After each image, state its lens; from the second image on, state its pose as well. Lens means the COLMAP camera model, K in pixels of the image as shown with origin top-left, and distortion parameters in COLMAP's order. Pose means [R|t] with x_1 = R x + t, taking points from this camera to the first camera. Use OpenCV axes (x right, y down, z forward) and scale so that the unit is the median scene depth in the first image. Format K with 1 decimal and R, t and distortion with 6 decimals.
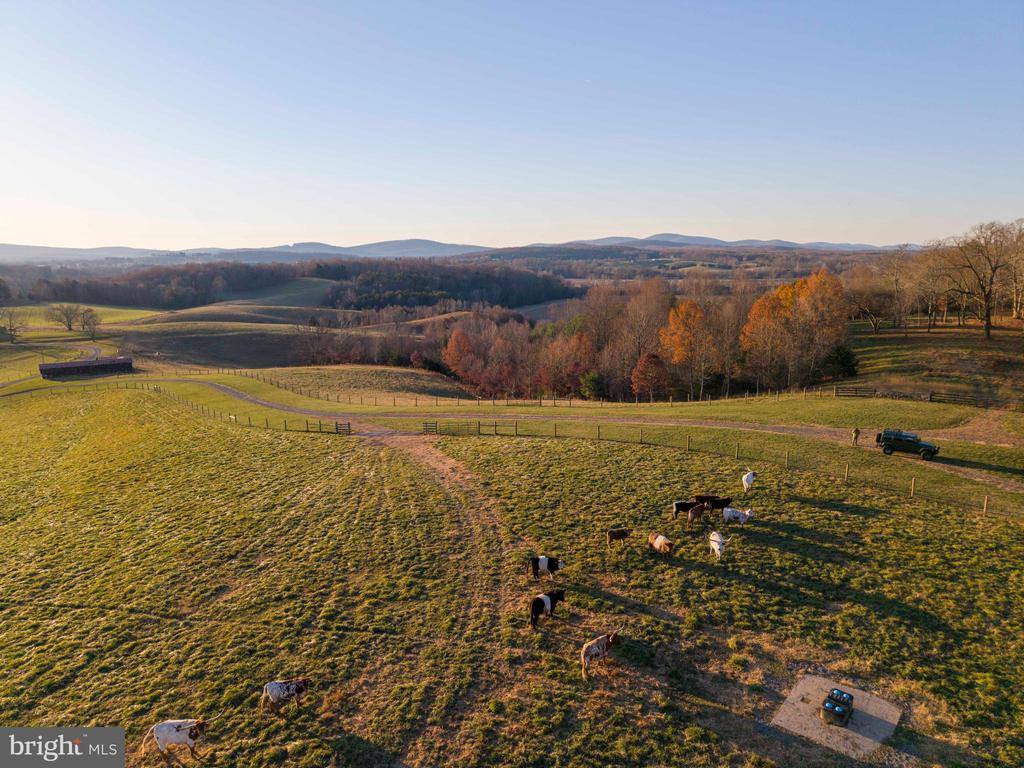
lens RADIAL K [[680.1, 0, 512.0], [0, 680.1, 384.0], [0, 0, 1]] dist [0.002142, -0.004420]
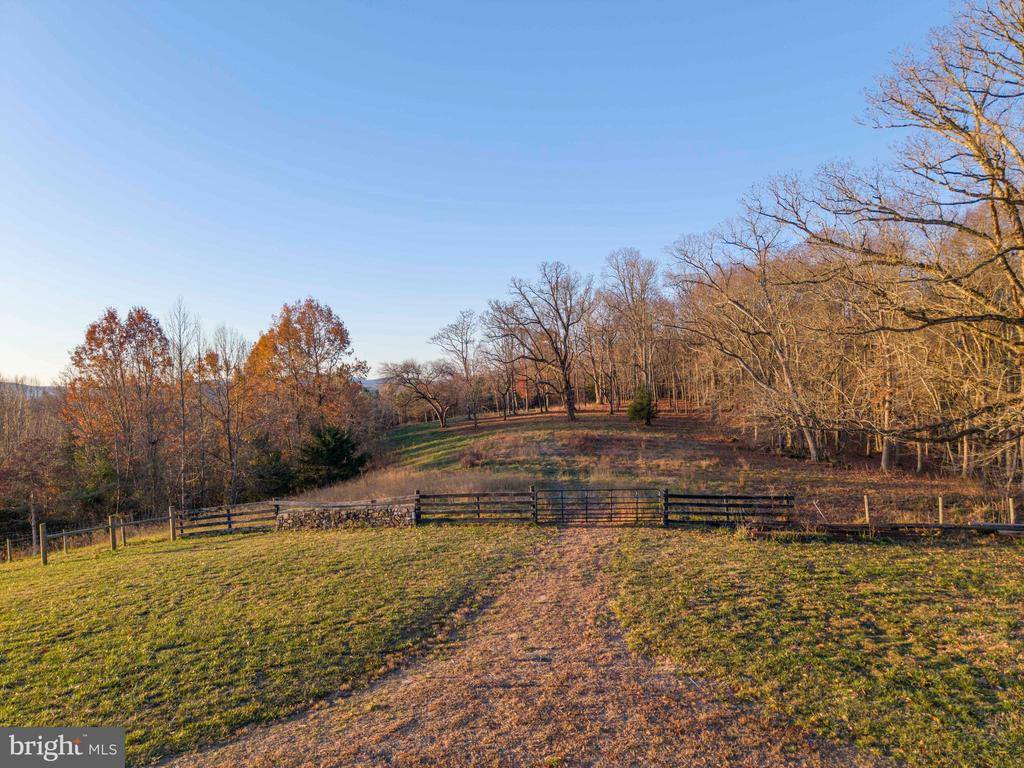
lens RADIAL K [[680.1, 0, 512.0], [0, 680.1, 384.0], [0, 0, 1]] dist [0.002142, -0.004420]
pose [[0.871618, -0.019412, 0.489801, 0.411905], [0.116003, 0.979001, -0.167632, 0.016589], [-0.476262, 0.202930, 0.855567, 0.571446]]
